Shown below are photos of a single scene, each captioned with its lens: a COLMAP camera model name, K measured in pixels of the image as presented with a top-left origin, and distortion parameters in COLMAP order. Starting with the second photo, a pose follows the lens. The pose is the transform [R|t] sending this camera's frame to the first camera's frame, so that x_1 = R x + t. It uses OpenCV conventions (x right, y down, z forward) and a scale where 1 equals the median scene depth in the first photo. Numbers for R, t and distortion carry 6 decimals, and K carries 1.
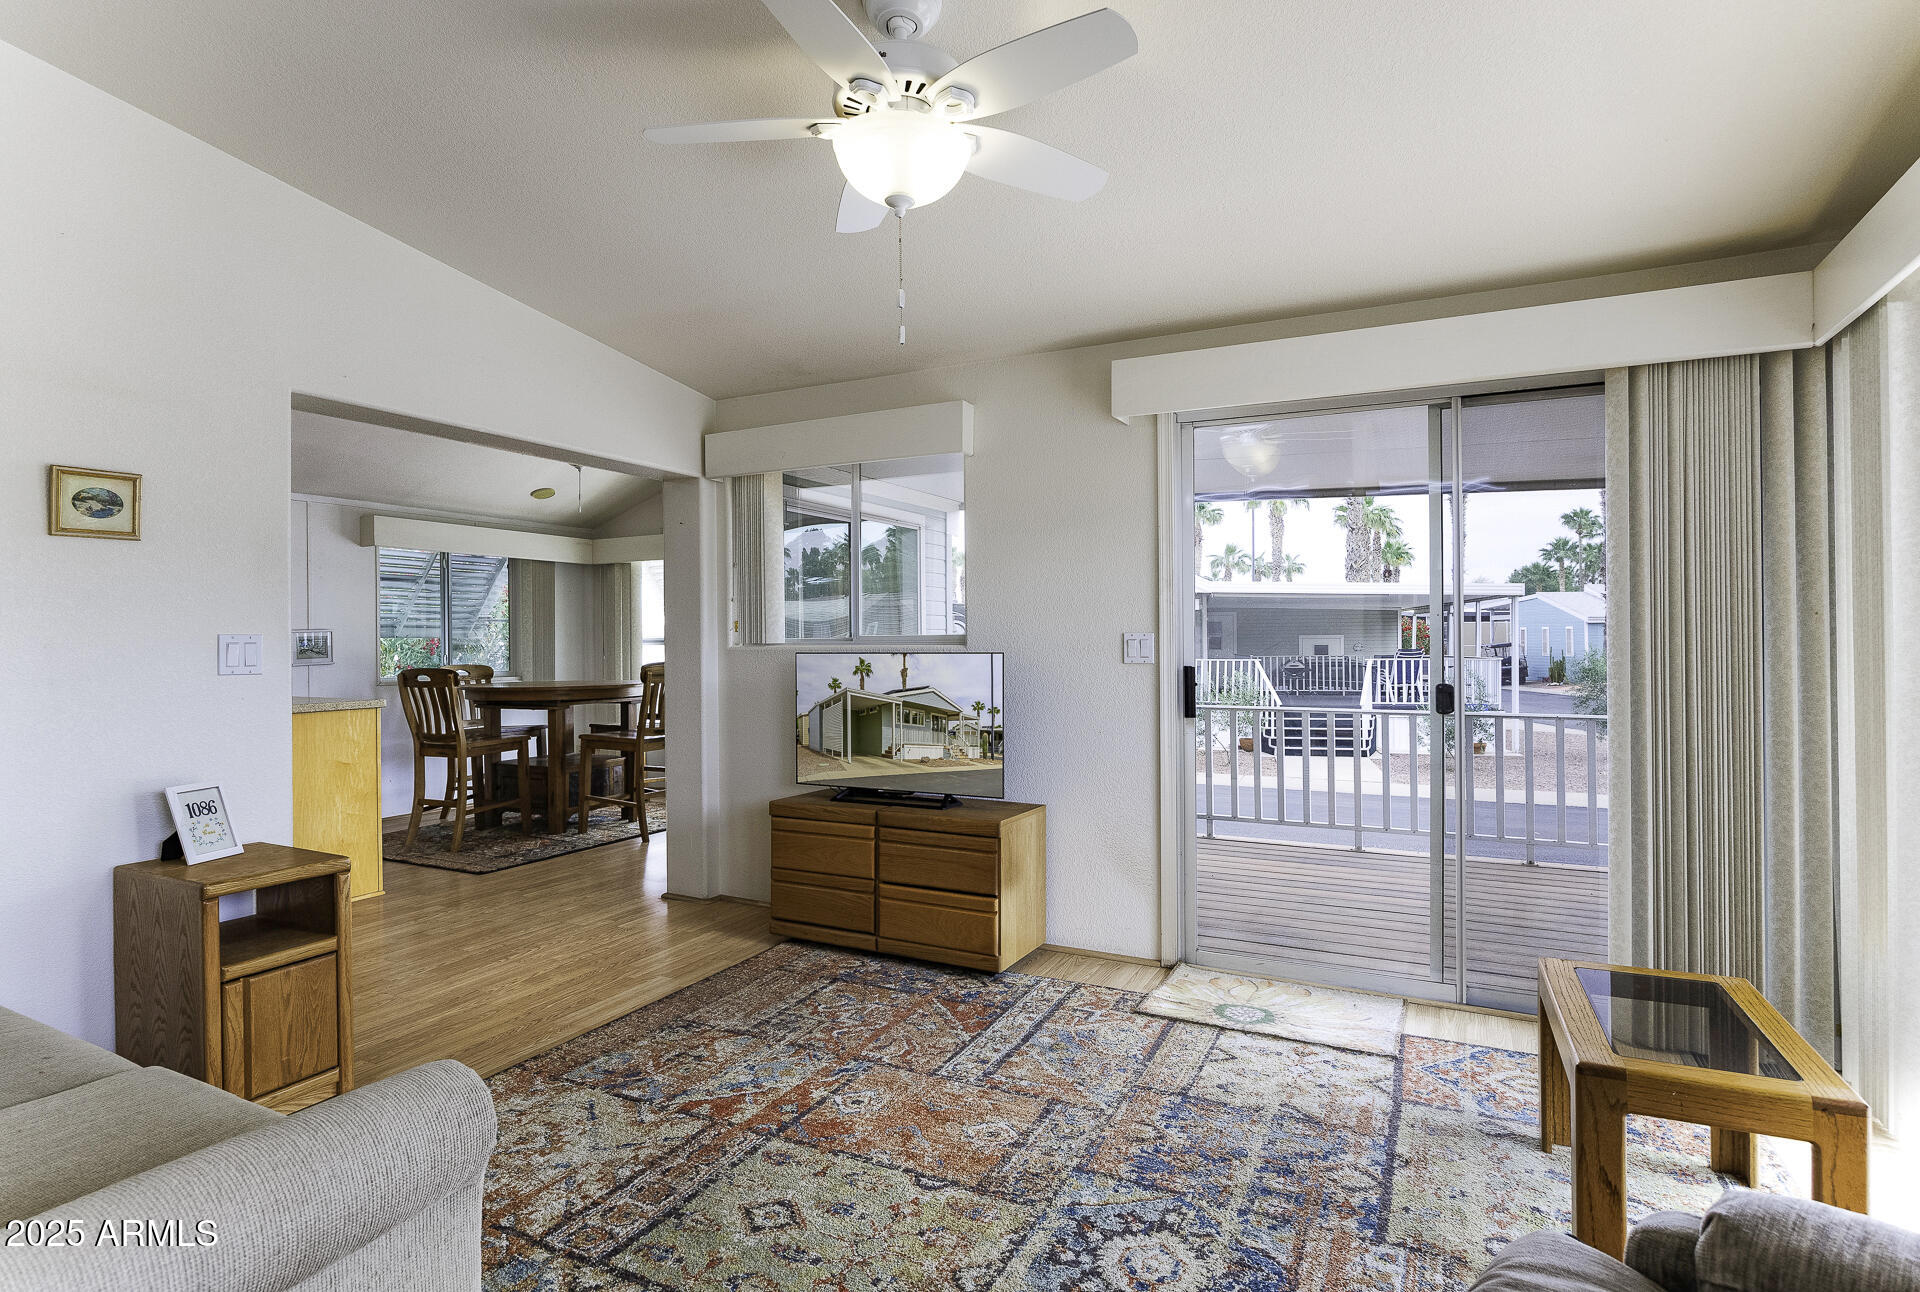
lens RADIAL K [[1000.6, 0, 956.0], [0, 1000.6, 636.9], [0, 0, 1]] dist [-0.003041, -0.000343]
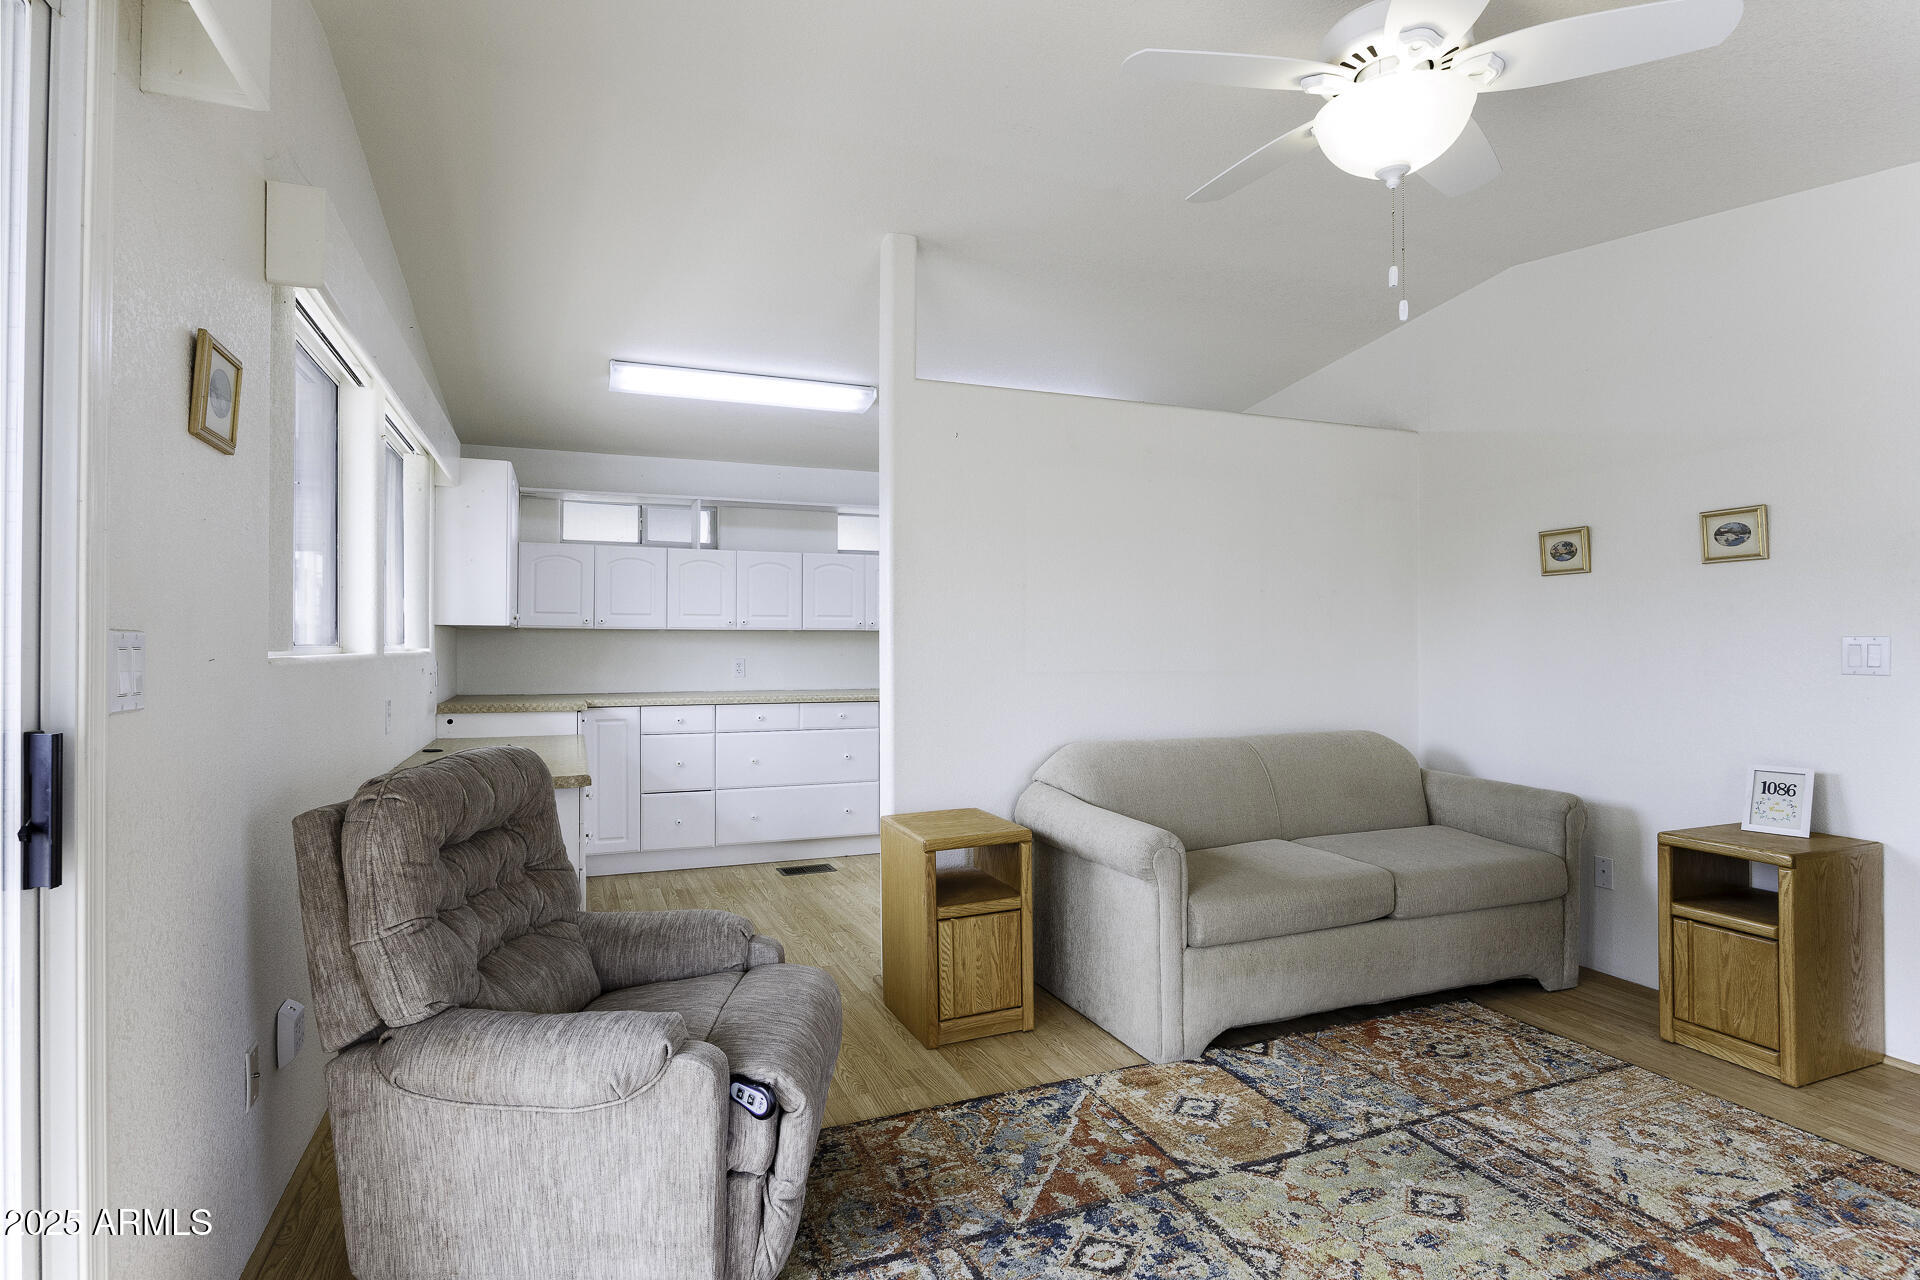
lens RADIAL K [[984.6, 0, 959.4], [0, 984.6, 637.0], [0, 0, 1]] dist [-0.001760, -0.000529]
pose [[-0.649981, 0.001662, -0.759948, 0.789092], [0.003443, 0.999994, -0.000758, -0.004934], [0.759942, -0.003110, -0.649983, 1.125738]]
